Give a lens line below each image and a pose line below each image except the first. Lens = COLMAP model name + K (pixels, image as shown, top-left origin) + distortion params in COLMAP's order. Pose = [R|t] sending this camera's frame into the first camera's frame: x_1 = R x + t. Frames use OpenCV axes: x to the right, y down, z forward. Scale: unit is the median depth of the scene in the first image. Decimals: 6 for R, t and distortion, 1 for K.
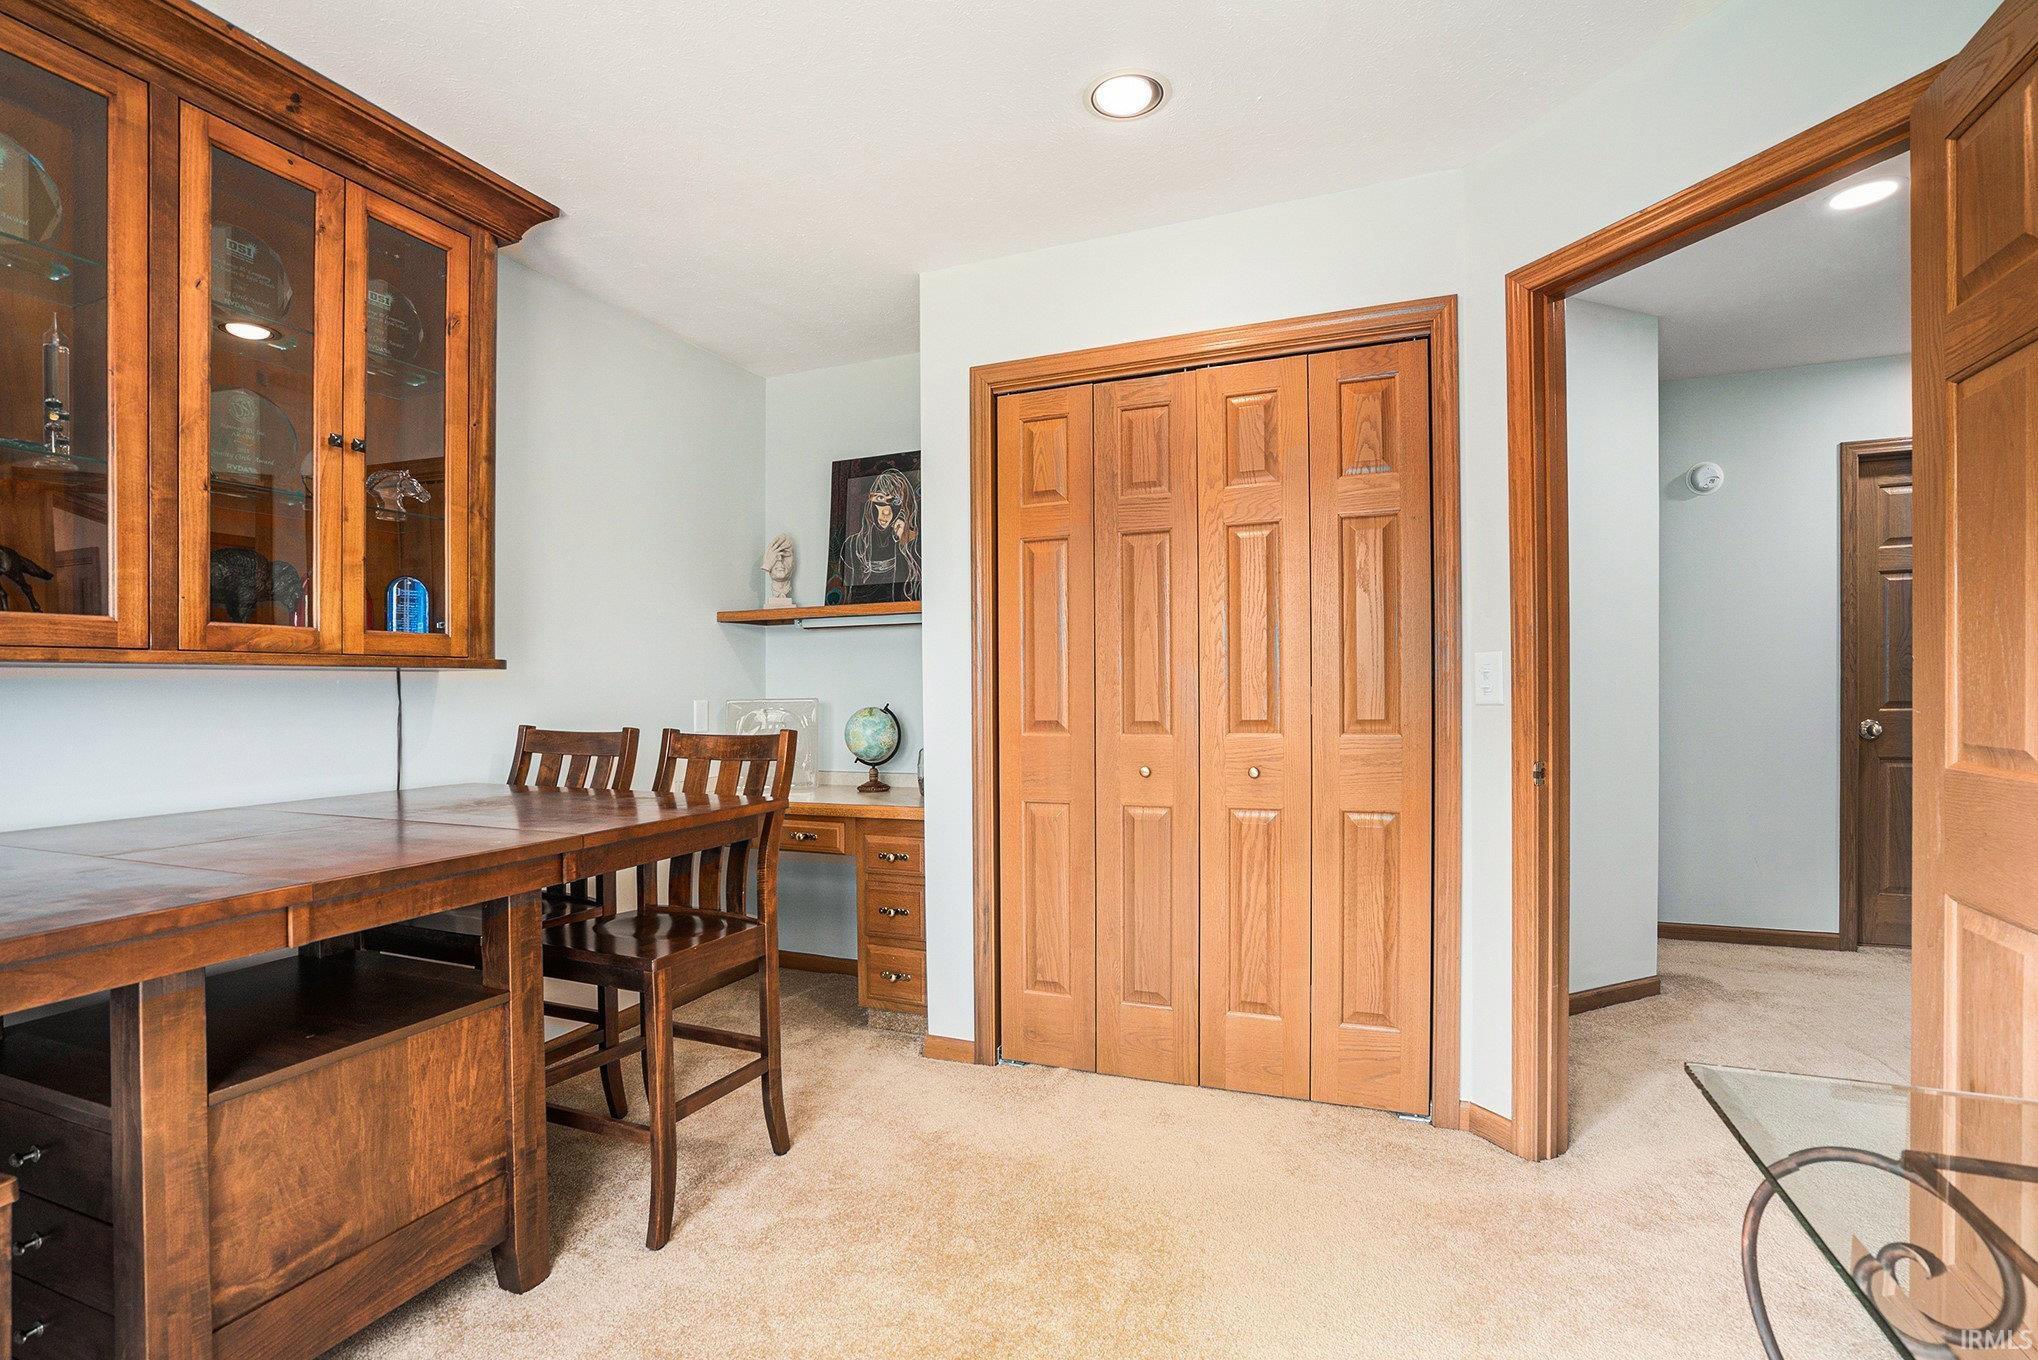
lens RADIAL K [[936.7, 0, 1016.5], [0, 936.7, 692.0], [0, 0, 1]] dist [-0.004325, -0.000386]
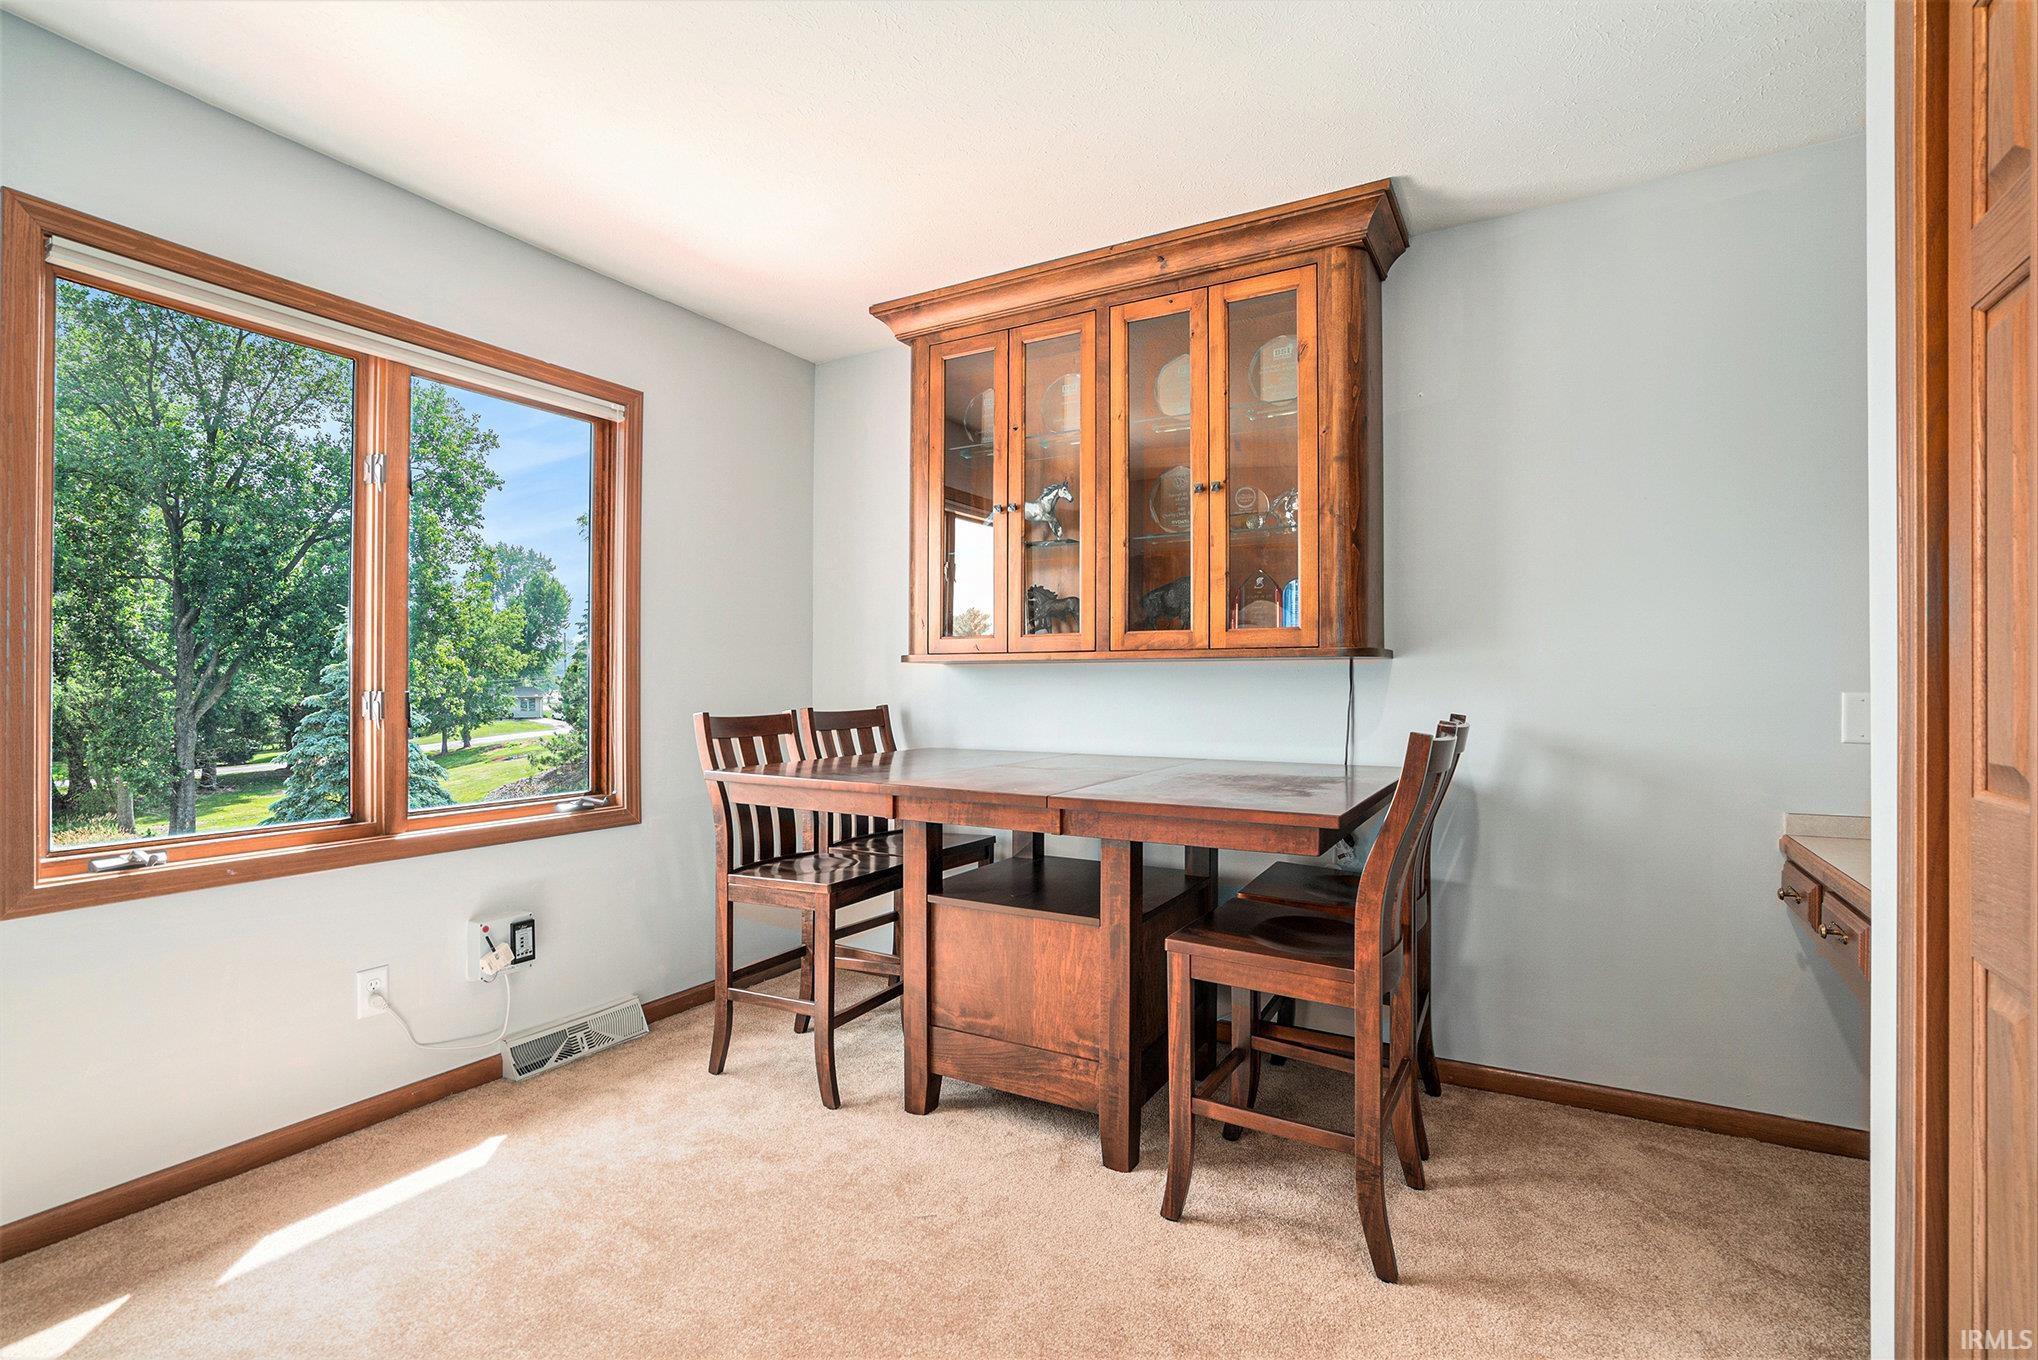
lens RADIAL K [[936.7, 0, 1017.8], [0, 936.7, 677.0], [0, 0, 1]] dist [-0.004325, -0.000386]
pose [[-0.111908, -0.006839, -0.993695, 0.622945], [-0.001566, 0.999976, -0.006706, 0.007381], [0.993717, 0.000806, -0.111916, 0.895614]]
